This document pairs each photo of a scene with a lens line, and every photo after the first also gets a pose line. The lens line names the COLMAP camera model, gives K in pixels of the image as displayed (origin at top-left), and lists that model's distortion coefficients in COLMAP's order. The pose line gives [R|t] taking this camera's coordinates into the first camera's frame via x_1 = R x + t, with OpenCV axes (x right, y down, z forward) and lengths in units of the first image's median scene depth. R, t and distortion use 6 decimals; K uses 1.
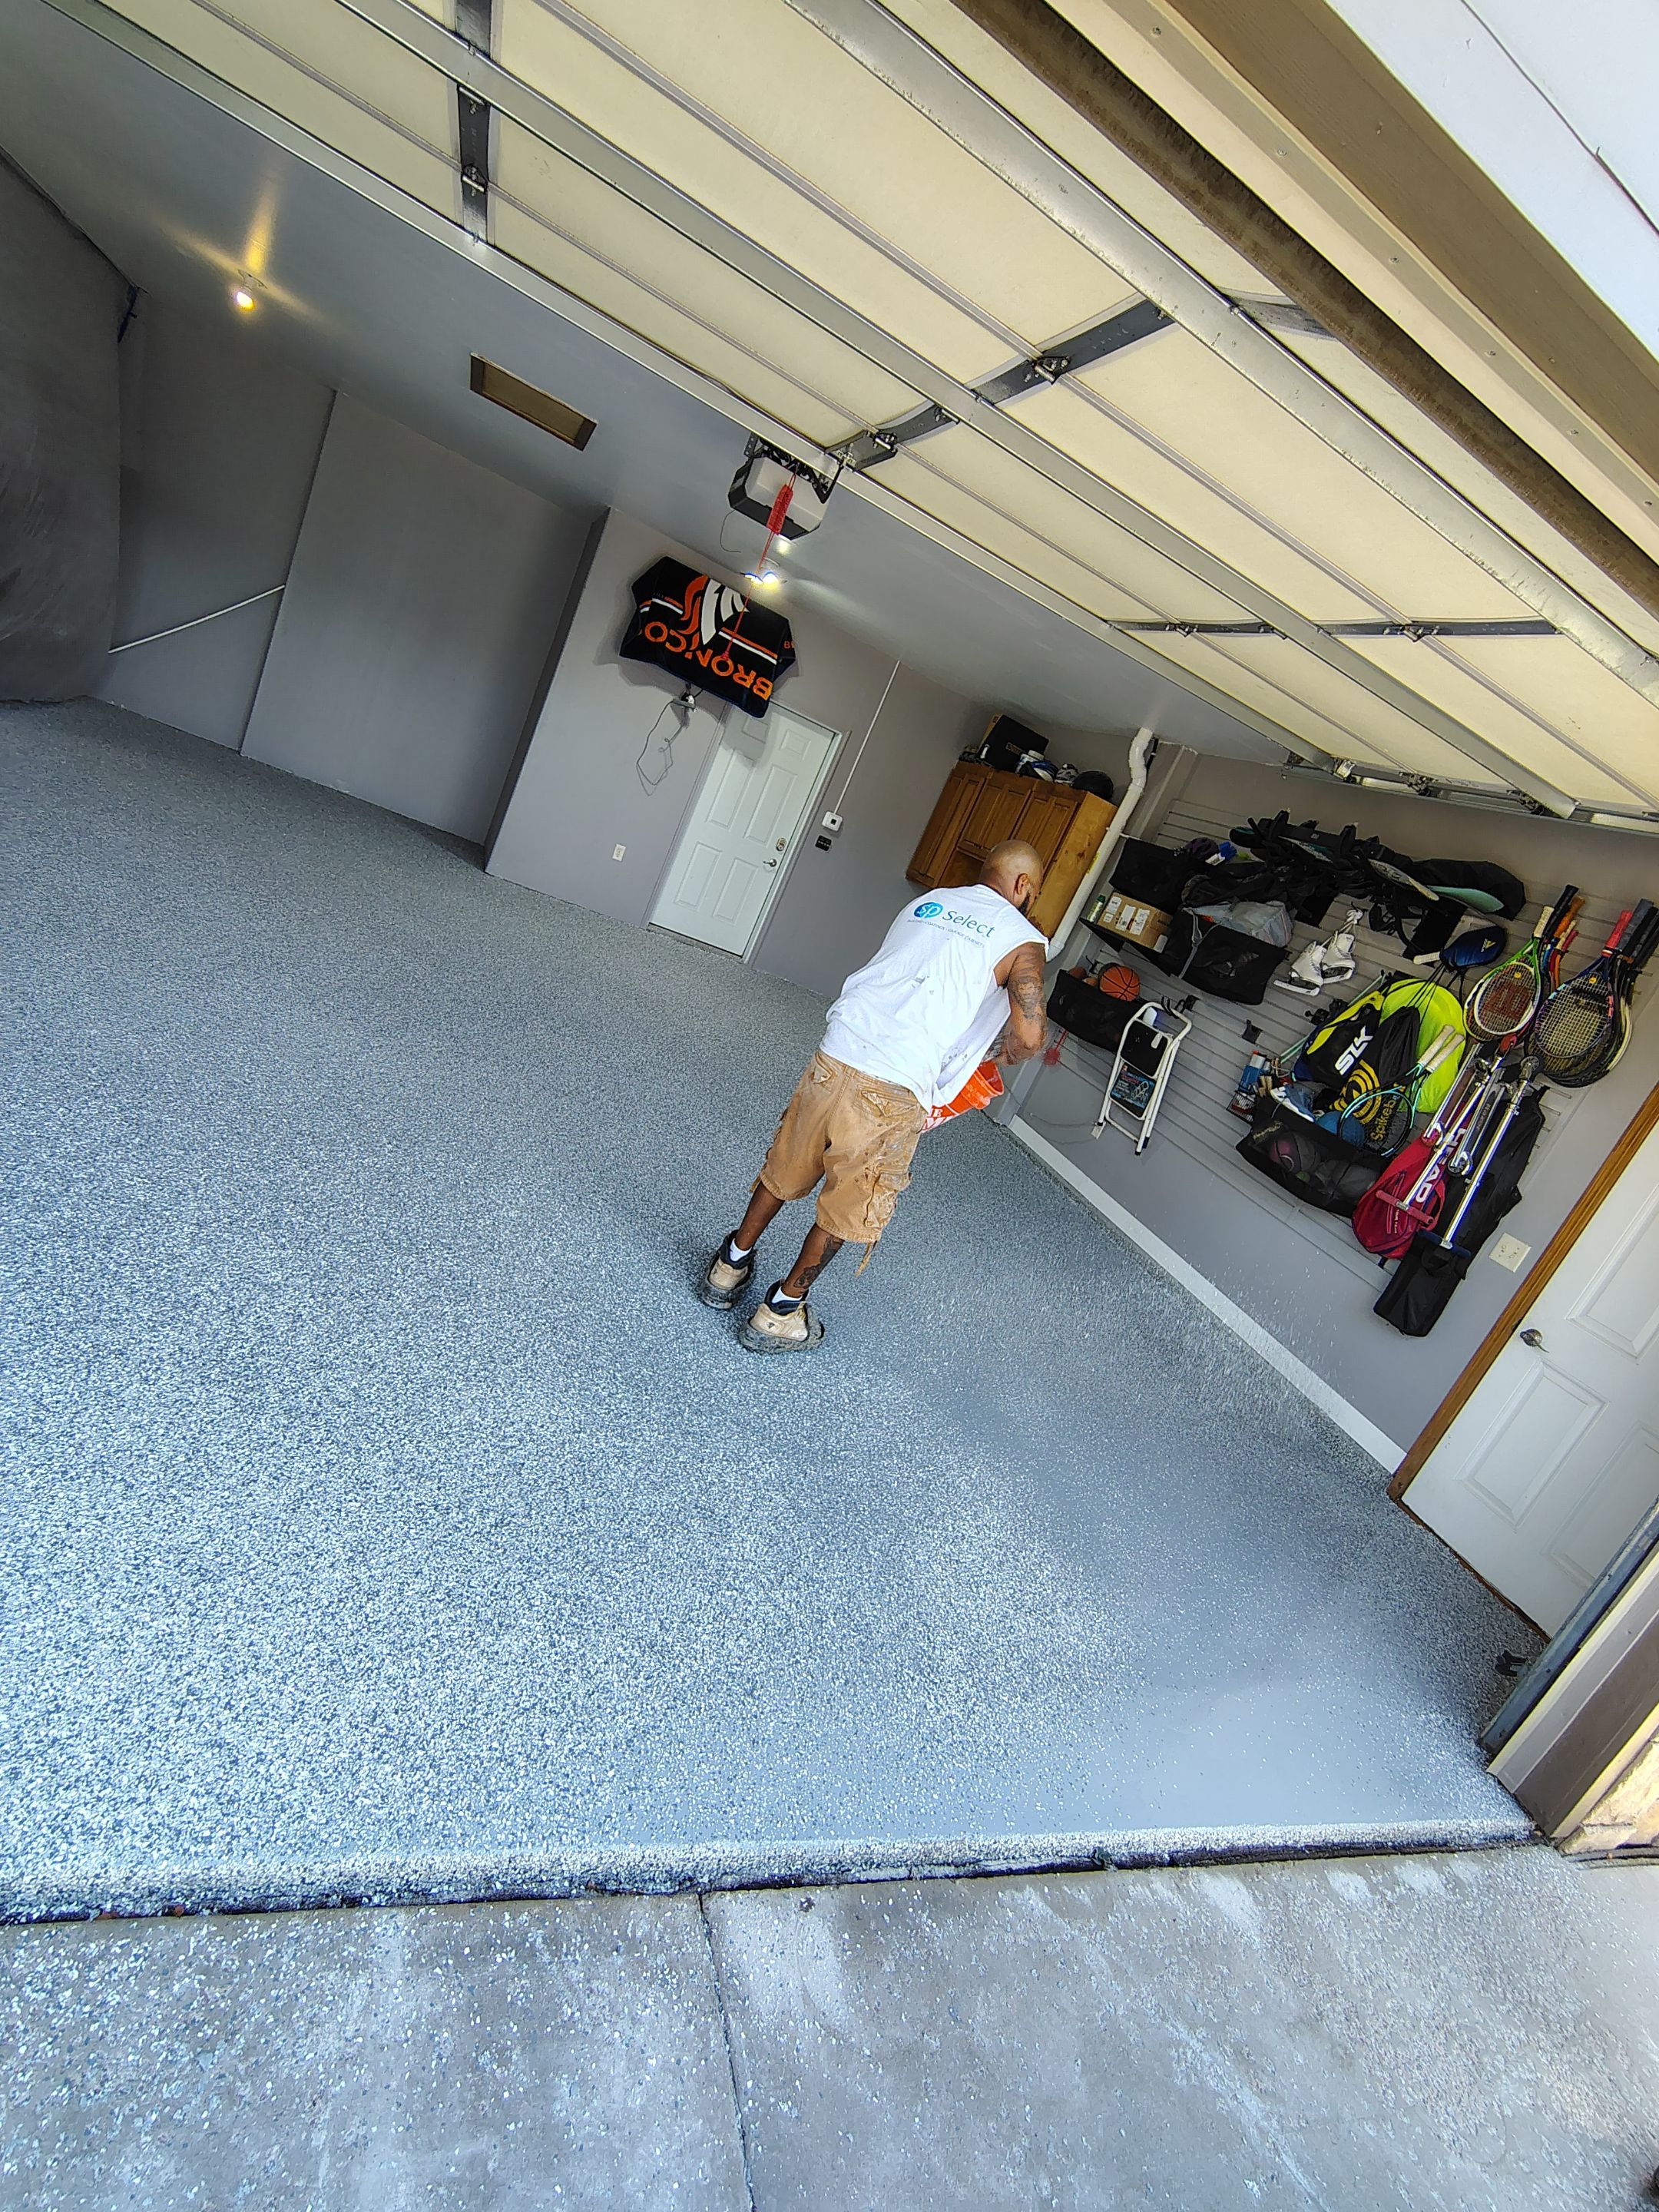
lens RADIAL K [[1039.8, 0, 818.9], [0, 1039.8, 1096.4], [0, 0, 1]] dist [-0.009666, 0.005030]
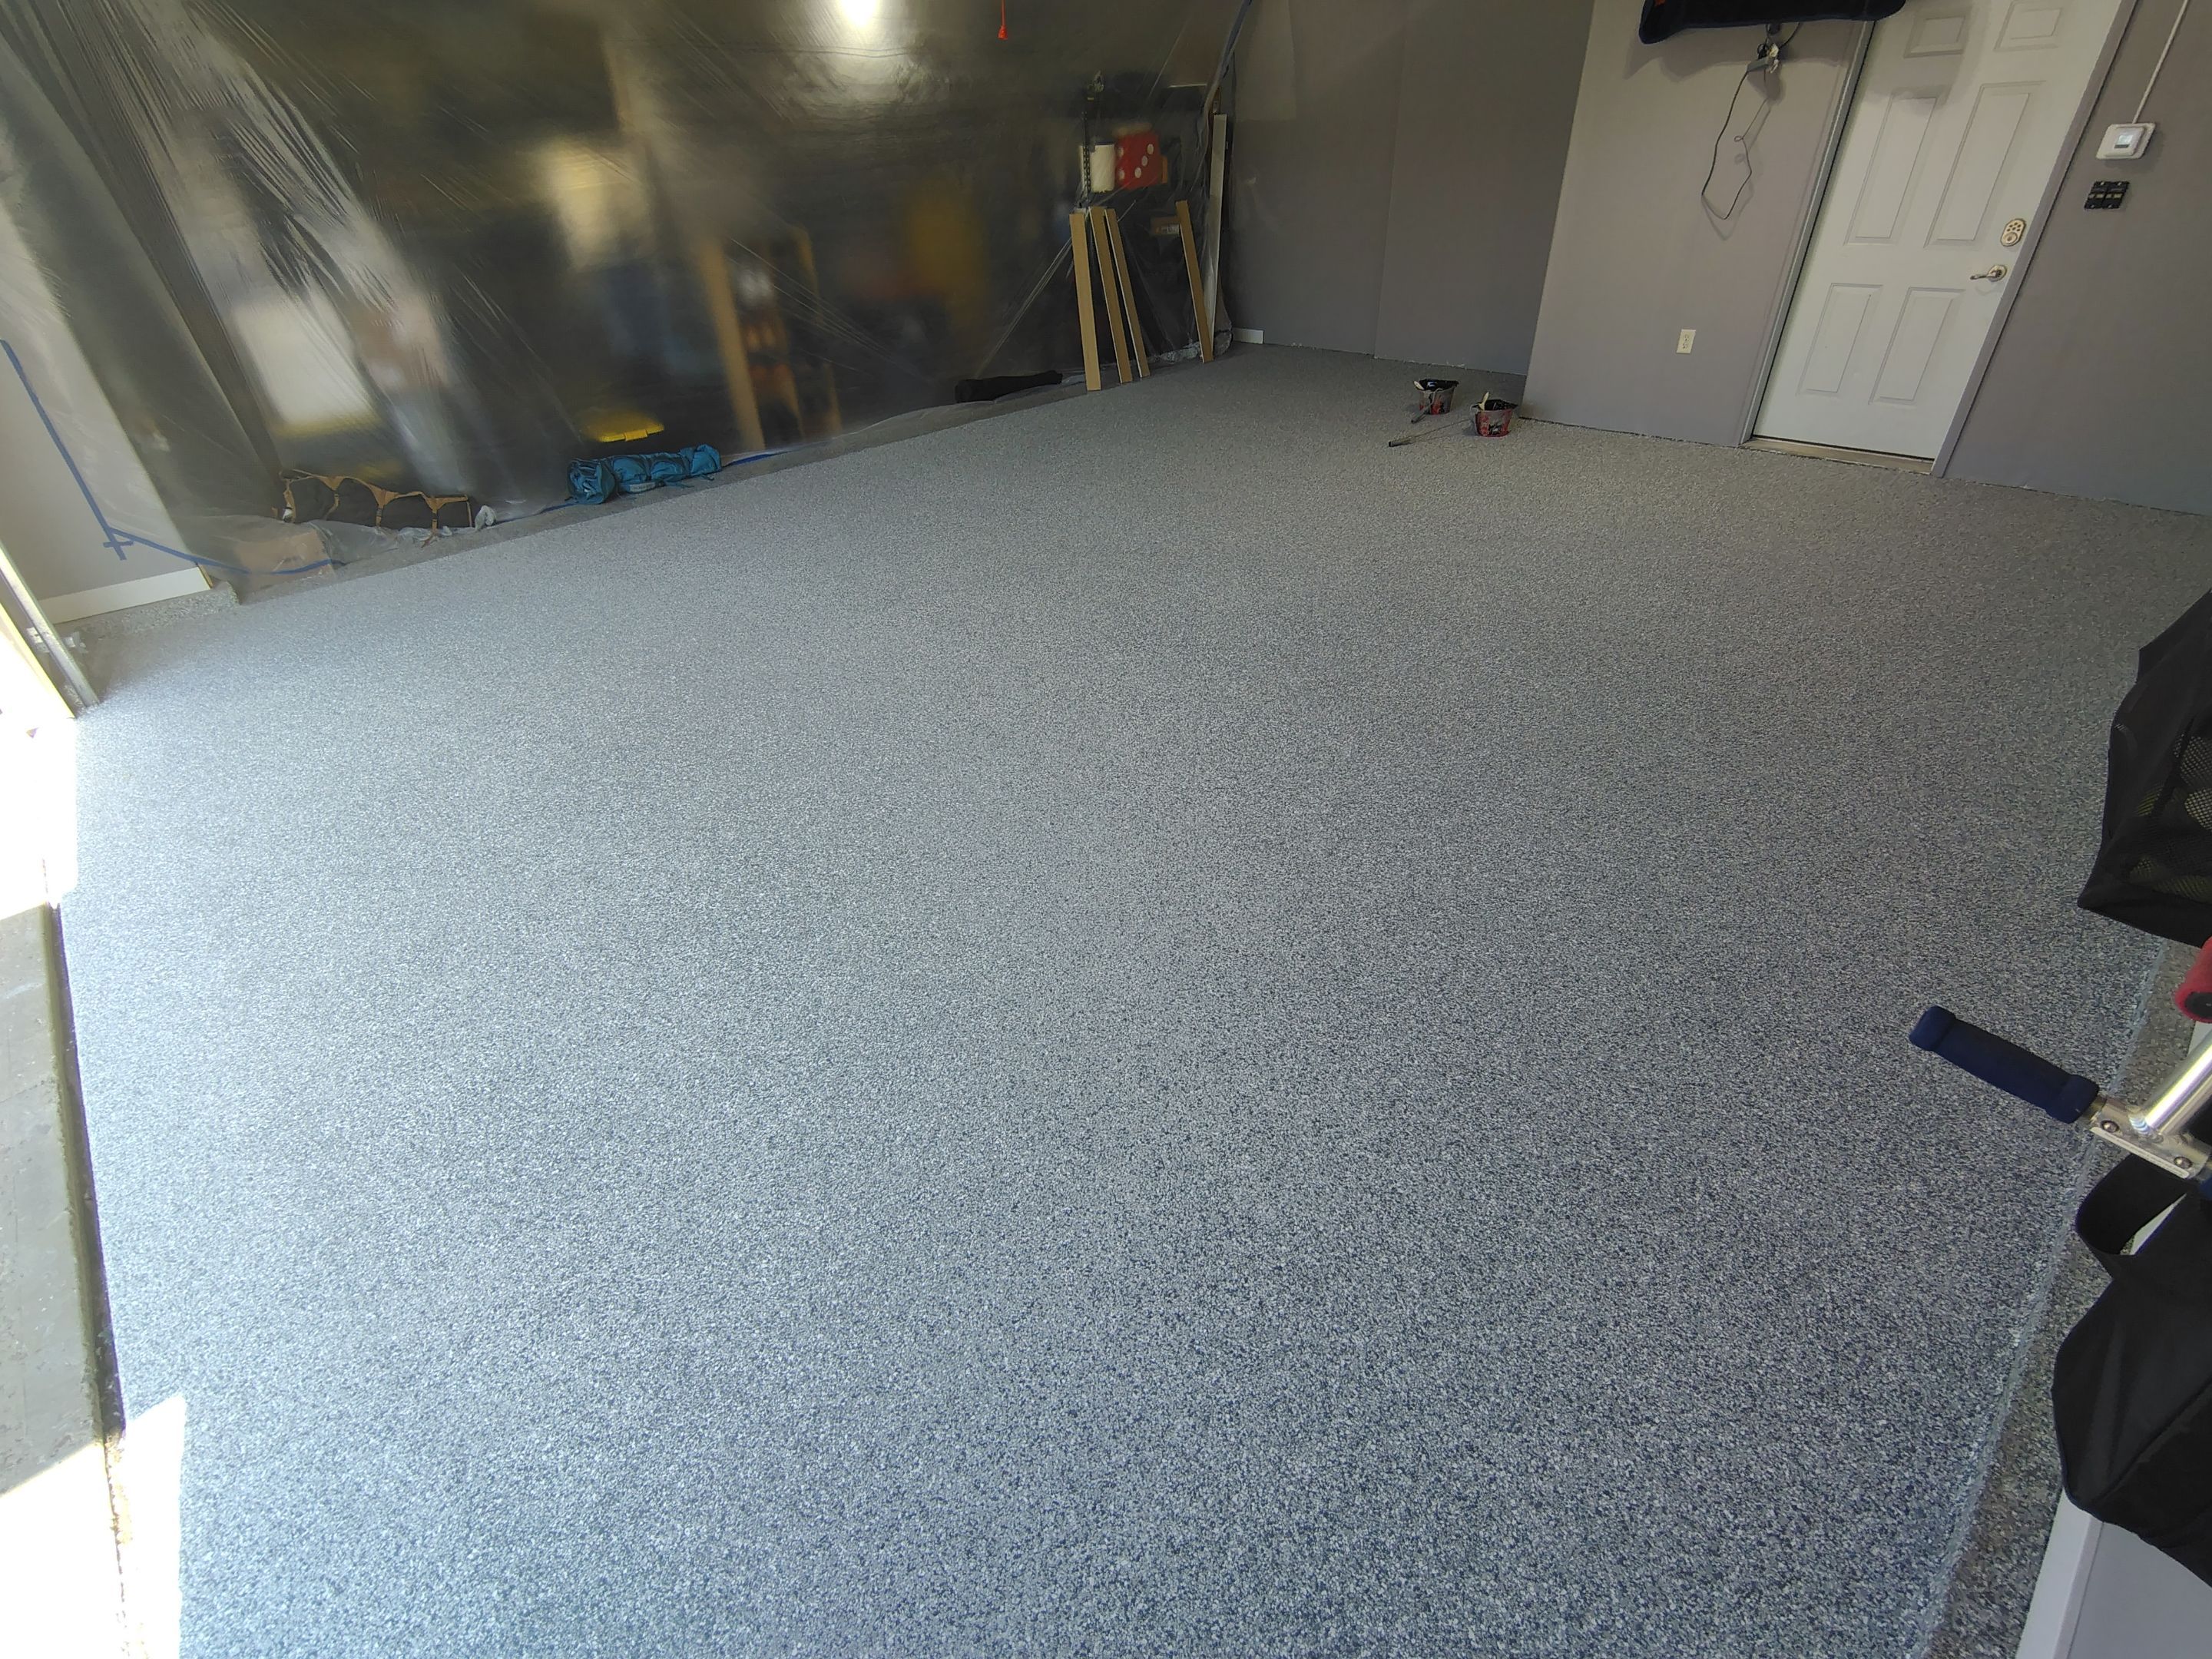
lens RADIAL K [[1039.8, 0, 1103.7], [0, 1039.8, 833.0], [0, 0, 1]] dist [-0.009666, 0.005030]
pose [[0.358581, 0.121505, -0.925557, 0.630670], [-0.055297, 0.992517, 0.108873, 0.072414], [0.931859, 0.012141, 0.362617, 0.682952]]
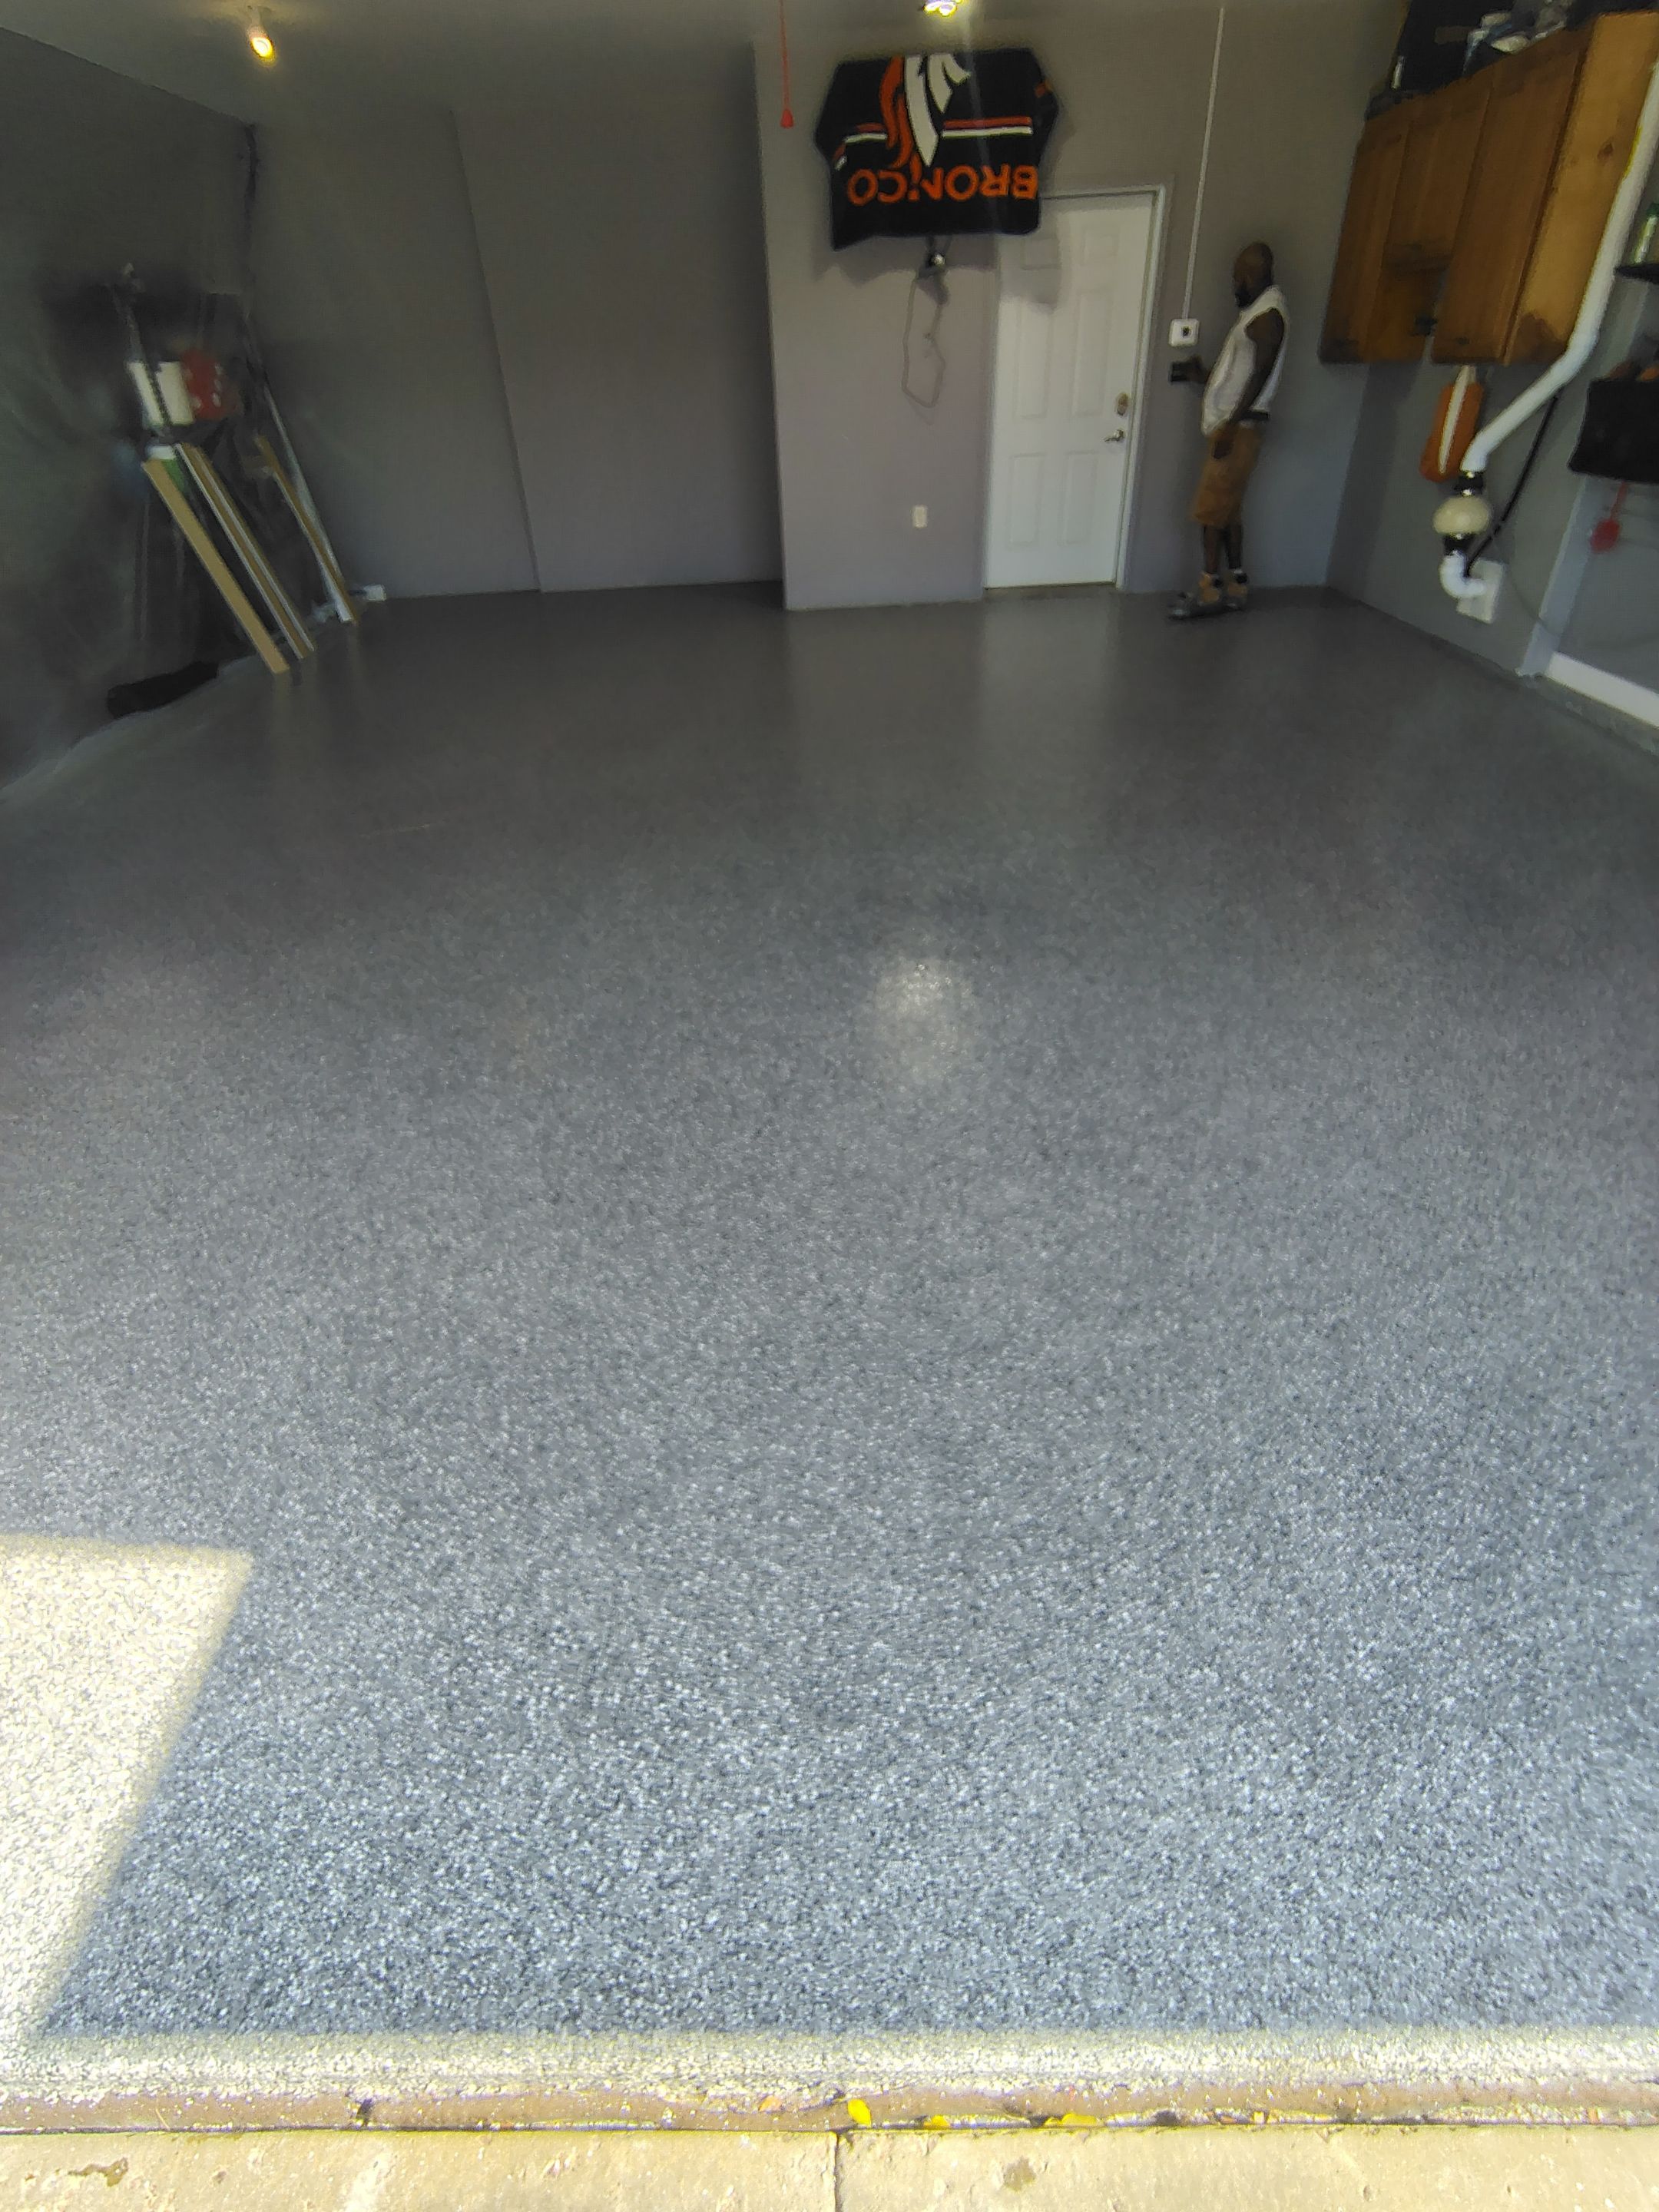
lens RADIAL K [[1039.8, 0, 821.4], [0, 1039.8, 1097.4], [0, 0, 1]] dist [-0.009666, 0.005030]
pose [[0.844780, -0.180528, -0.503742, 0.121696], [0.312975, 0.930259, 0.191481, 0.014559], [0.434043, -0.319418, 0.842365, 0.248208]]
